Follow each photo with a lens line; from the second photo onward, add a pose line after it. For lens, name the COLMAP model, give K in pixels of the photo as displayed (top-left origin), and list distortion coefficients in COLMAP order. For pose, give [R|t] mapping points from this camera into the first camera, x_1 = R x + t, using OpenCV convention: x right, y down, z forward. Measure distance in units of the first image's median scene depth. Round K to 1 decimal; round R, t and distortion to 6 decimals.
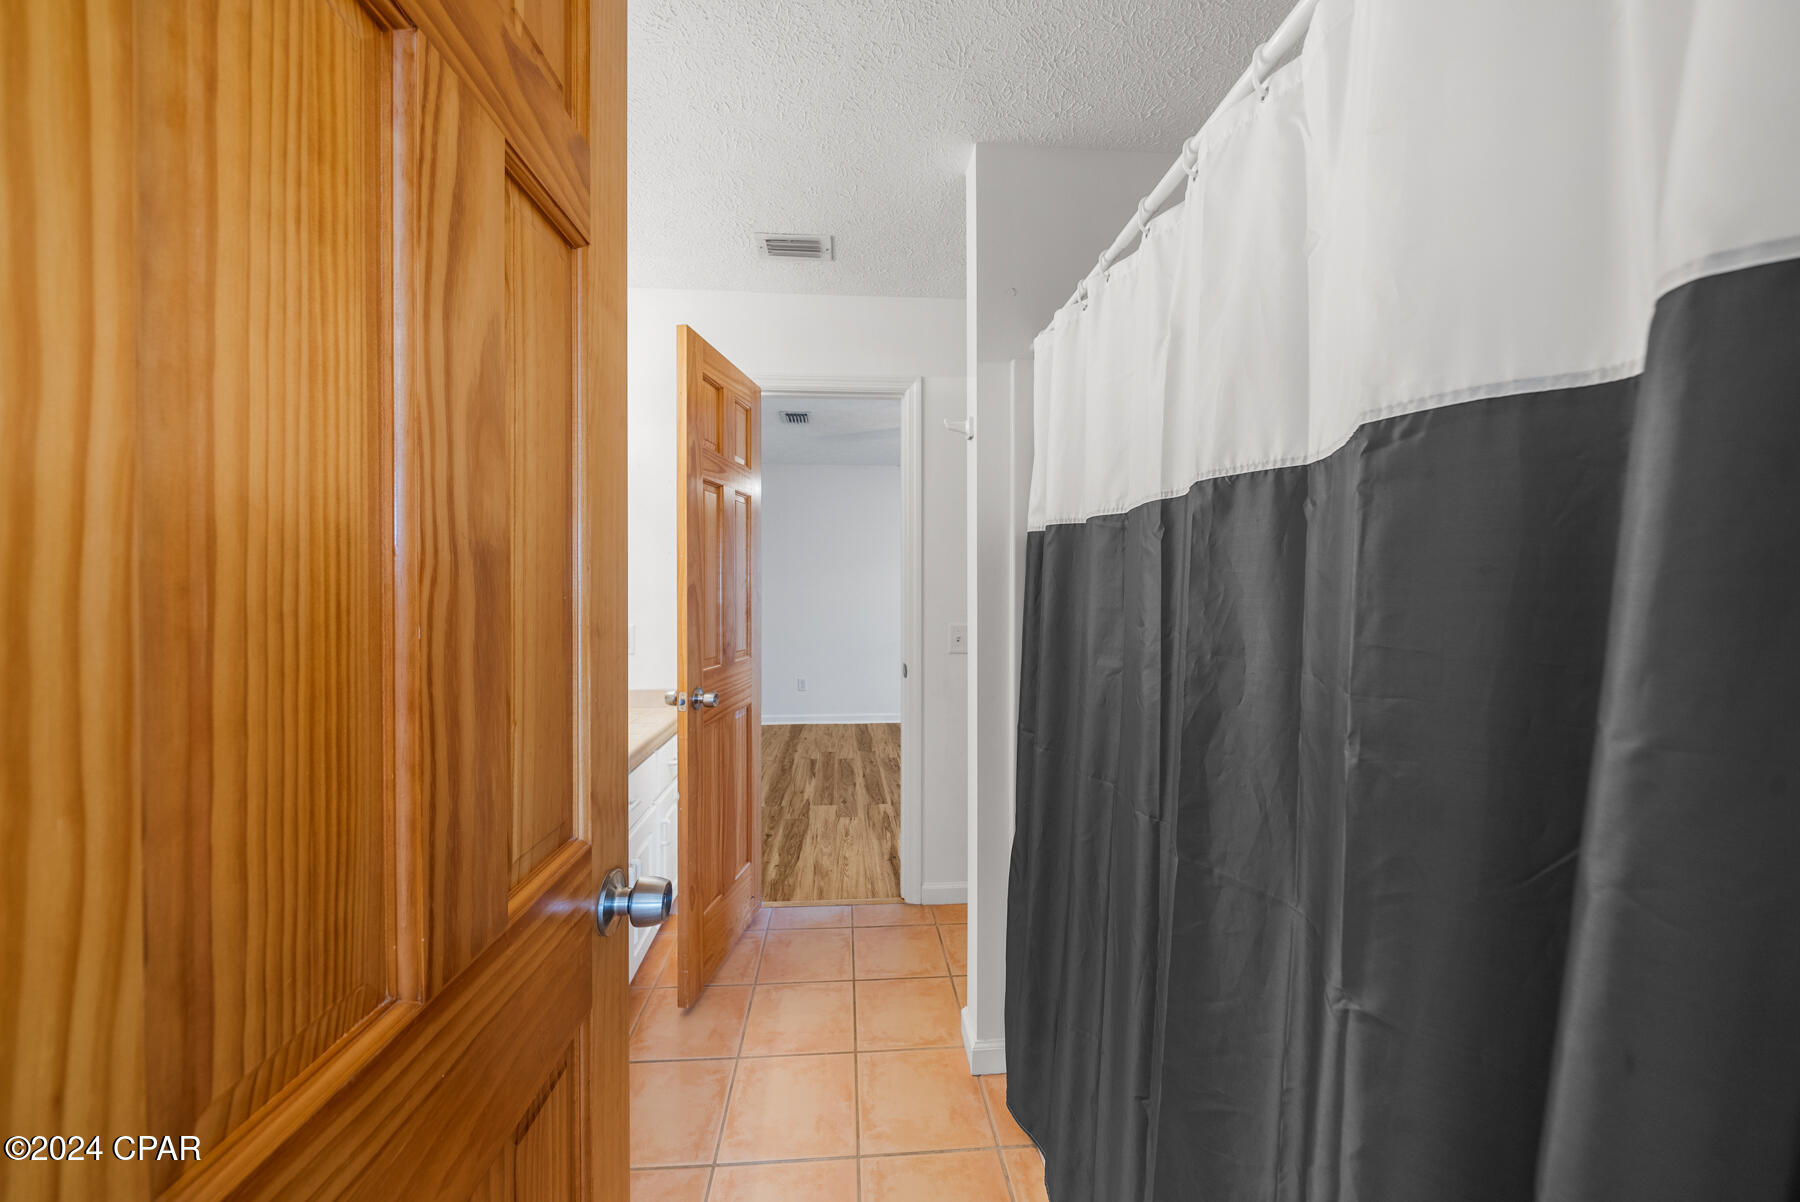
lens RADIAL K [[628.2, 0, 904.0], [0, 628.2, 603.2], [0, 0, 1]] dist [-0.008078, -0.000101]
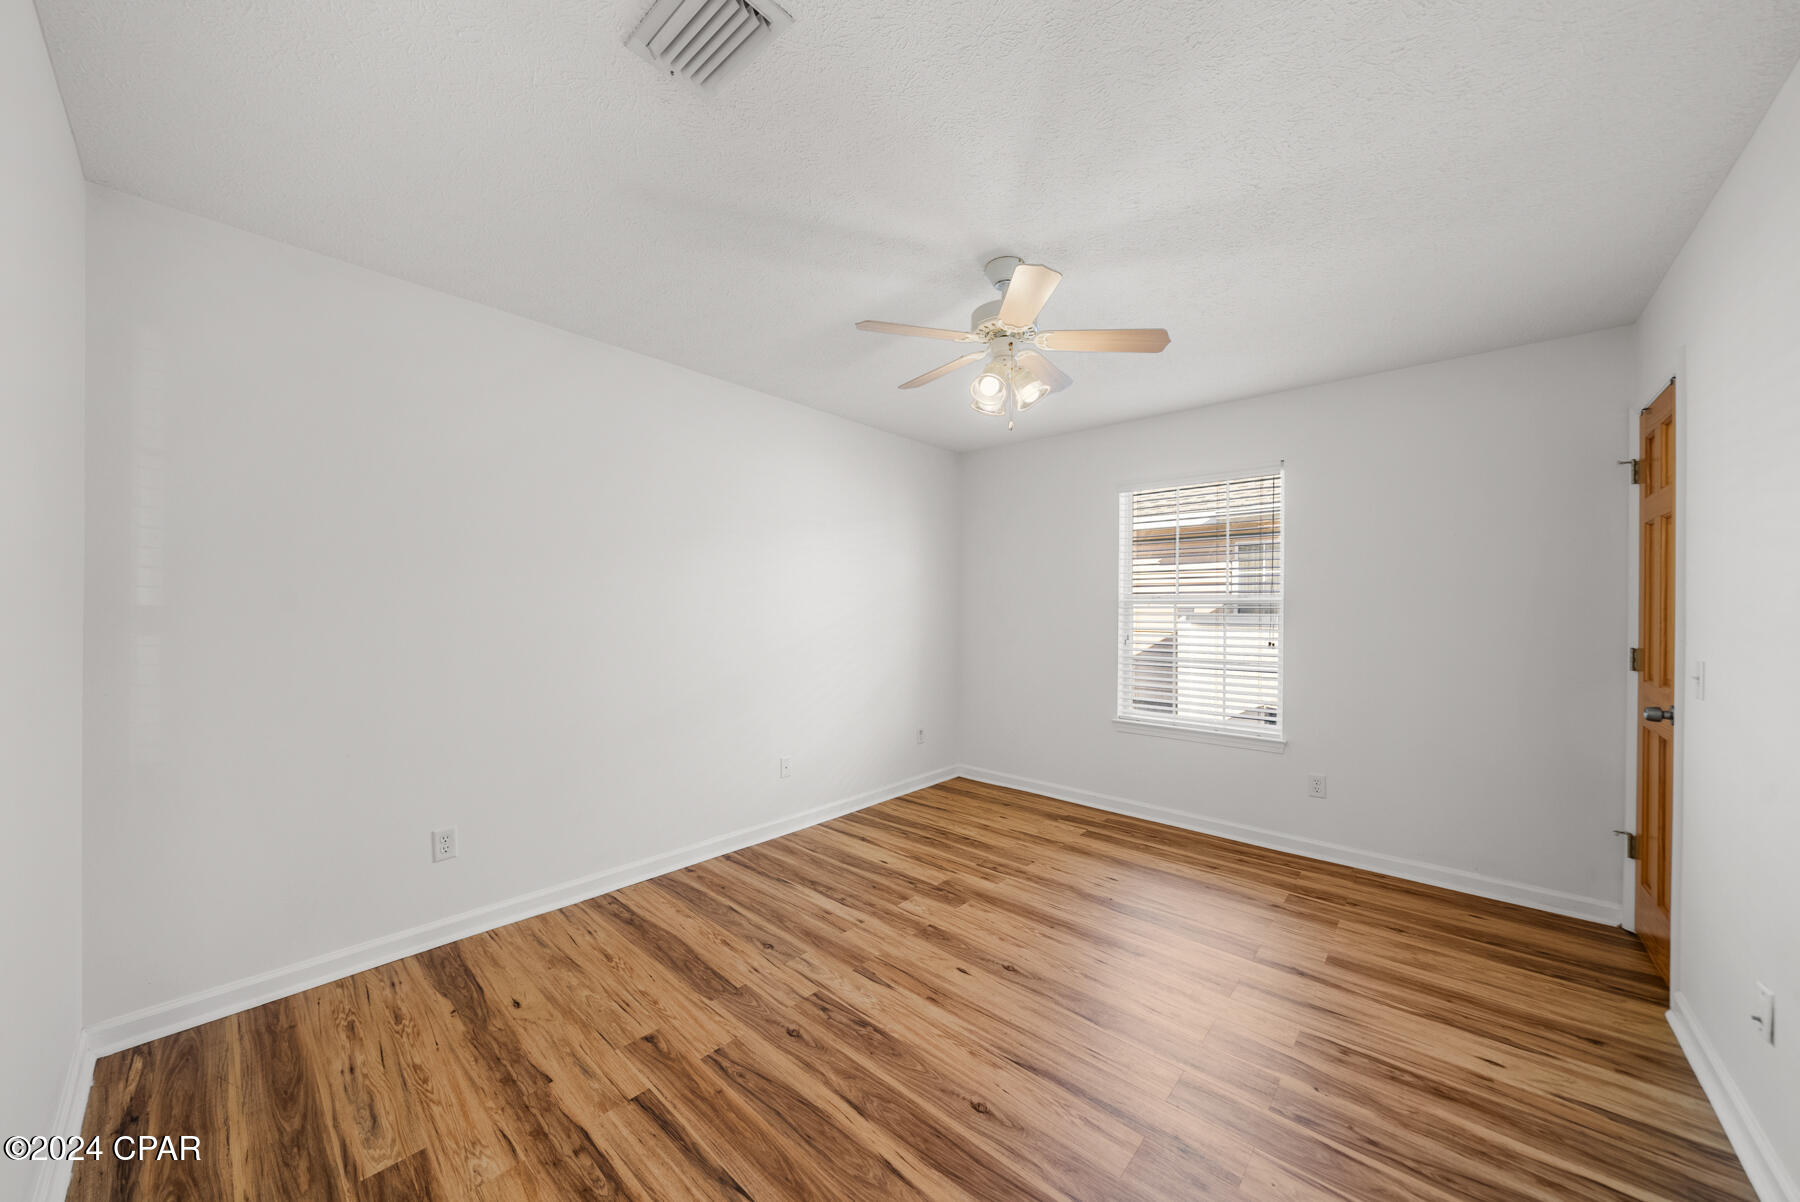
lens RADIAL K [[628.2, 0, 892.1], [0, 628.2, 607.8], [0, 0, 1]] dist [-0.008078, -0.000101]
pose [[0.740291, -0.005453, 0.672265, -0.298991], [0.004477, 0.999985, 0.003180, -0.026073], [-0.672272, 0.000656, 0.740304, 0.710982]]
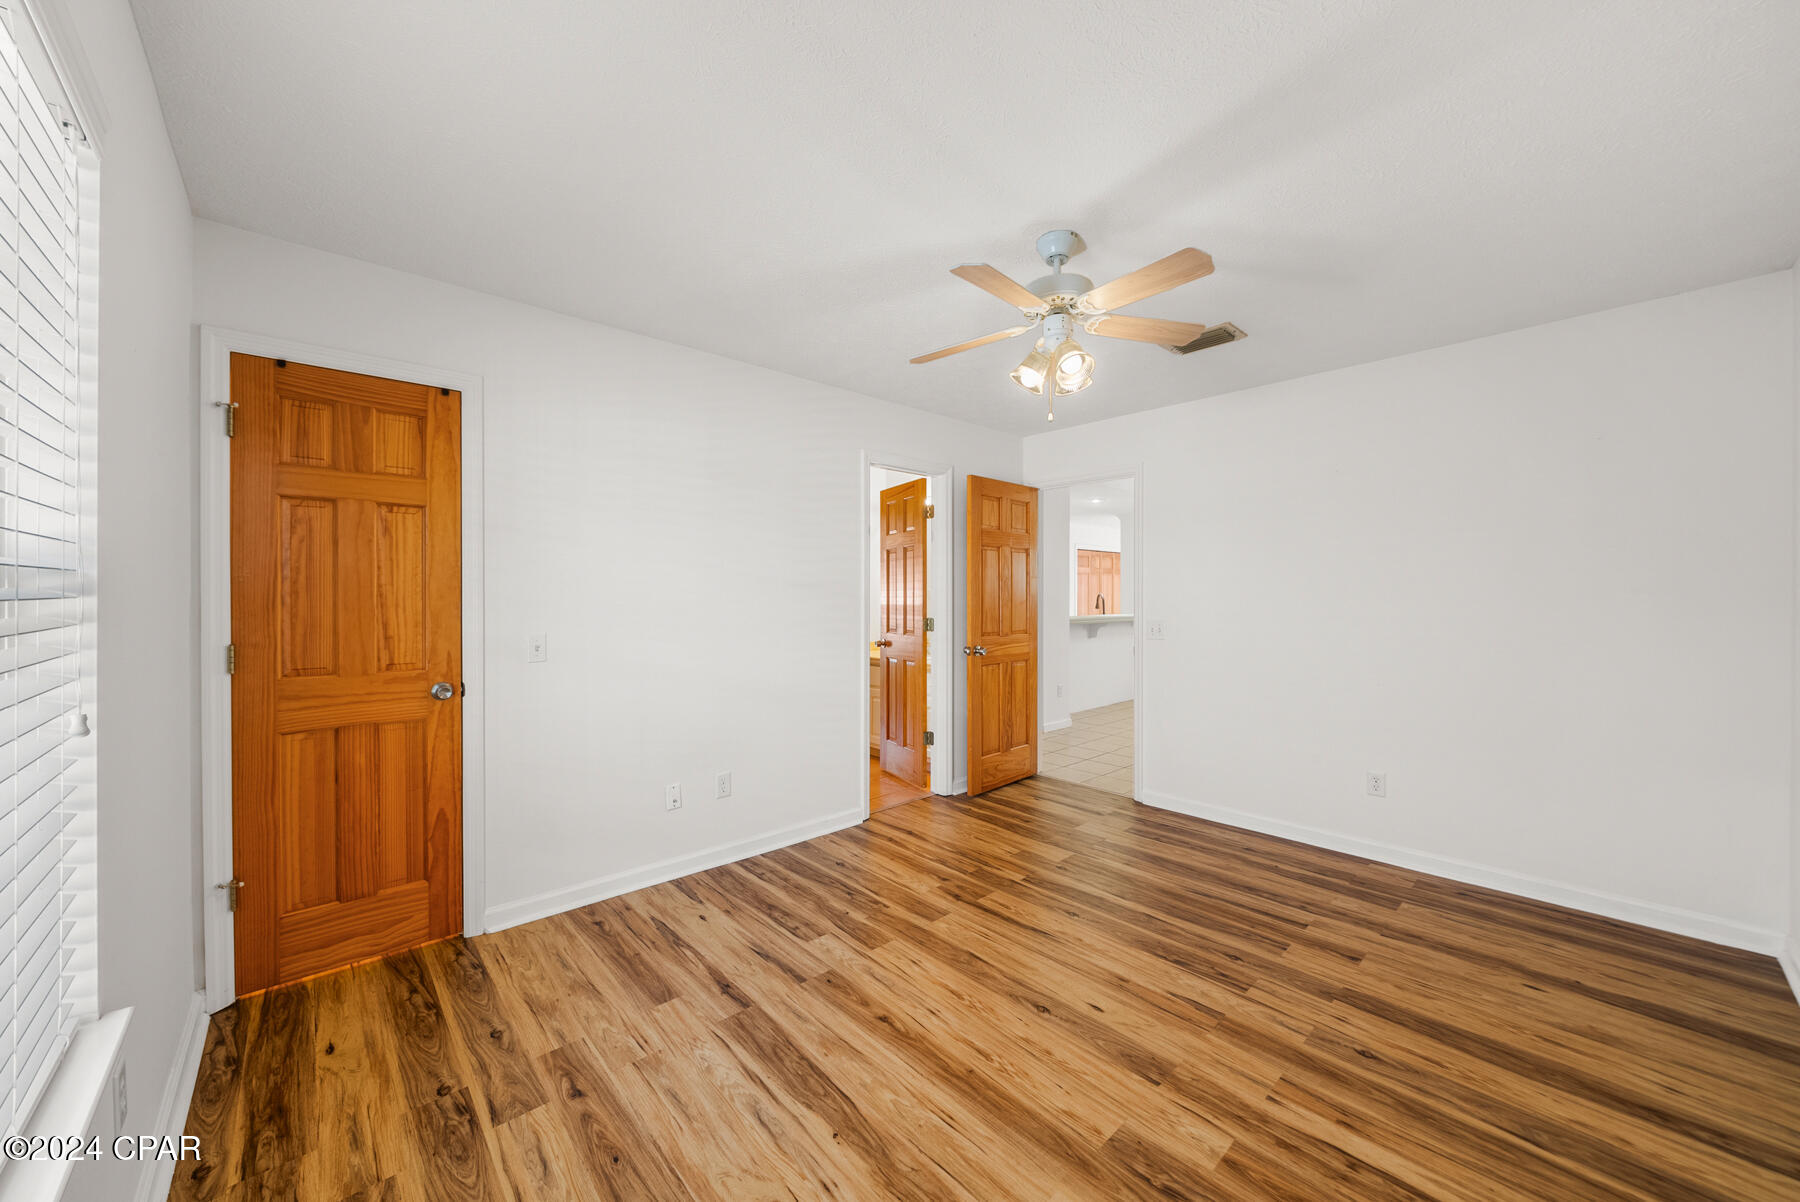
lens RADIAL K [[628.2, 0, 908.7], [0, 628.2, 604.6], [0, 0, 1]] dist [-0.008078, -0.000101]
pose [[-0.803160, -0.002391, -0.595759, 0.474013], [-0.011899, 0.999857, 0.012029, -0.024009], [0.595645, 0.016750, -0.803073, 1.335803]]
